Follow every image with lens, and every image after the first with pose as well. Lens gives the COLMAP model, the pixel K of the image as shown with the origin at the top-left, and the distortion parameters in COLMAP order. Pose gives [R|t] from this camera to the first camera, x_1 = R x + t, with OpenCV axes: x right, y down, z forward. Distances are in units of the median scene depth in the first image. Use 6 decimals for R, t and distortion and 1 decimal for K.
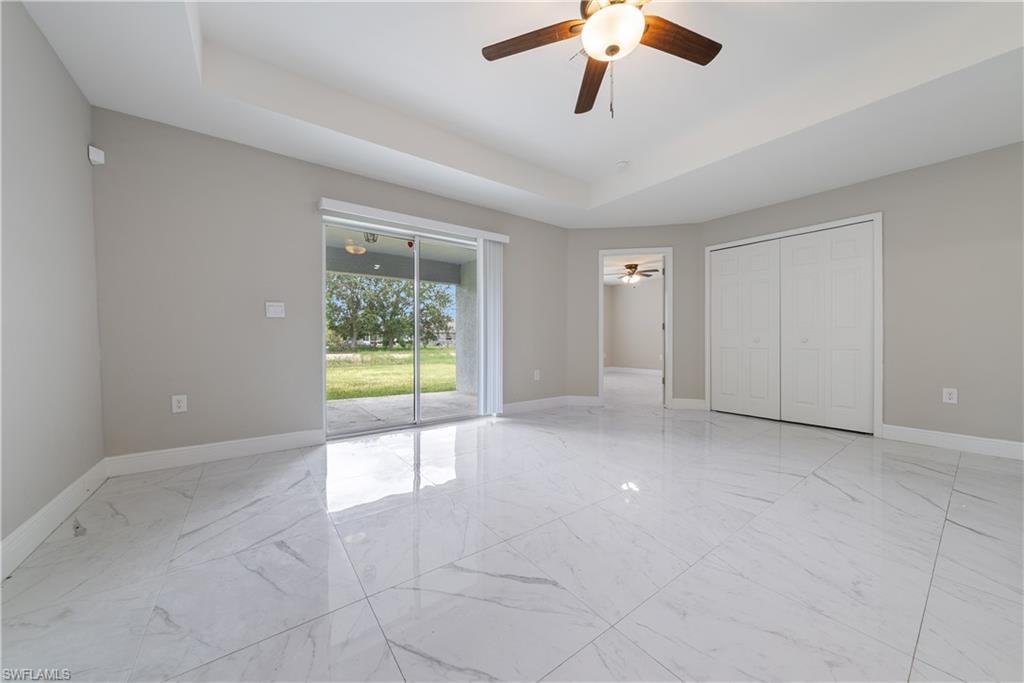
lens RADIAL K [[353.8, 0, 512.0], [0, 353.8, 341.5], [0, 0, 1]] dist [-0.000832, -0.000017]
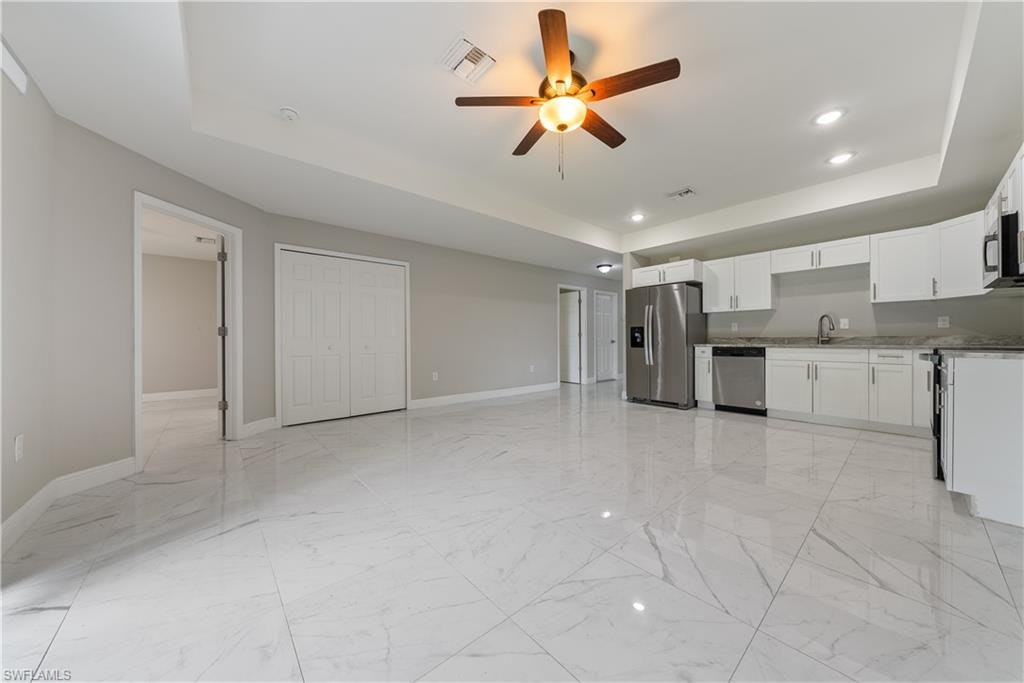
lens RADIAL K [[347.5, 0, 514.6], [0, 347.5, 339.8], [0, 0, 1]] dist [-0.002594, -0.000035]
pose [[-0.076340, -0.001296, 0.997081, -0.558628], [0.011888, 0.999927, 0.002210, -0.031814], [-0.997011, 0.012022, -0.076319, 0.739928]]
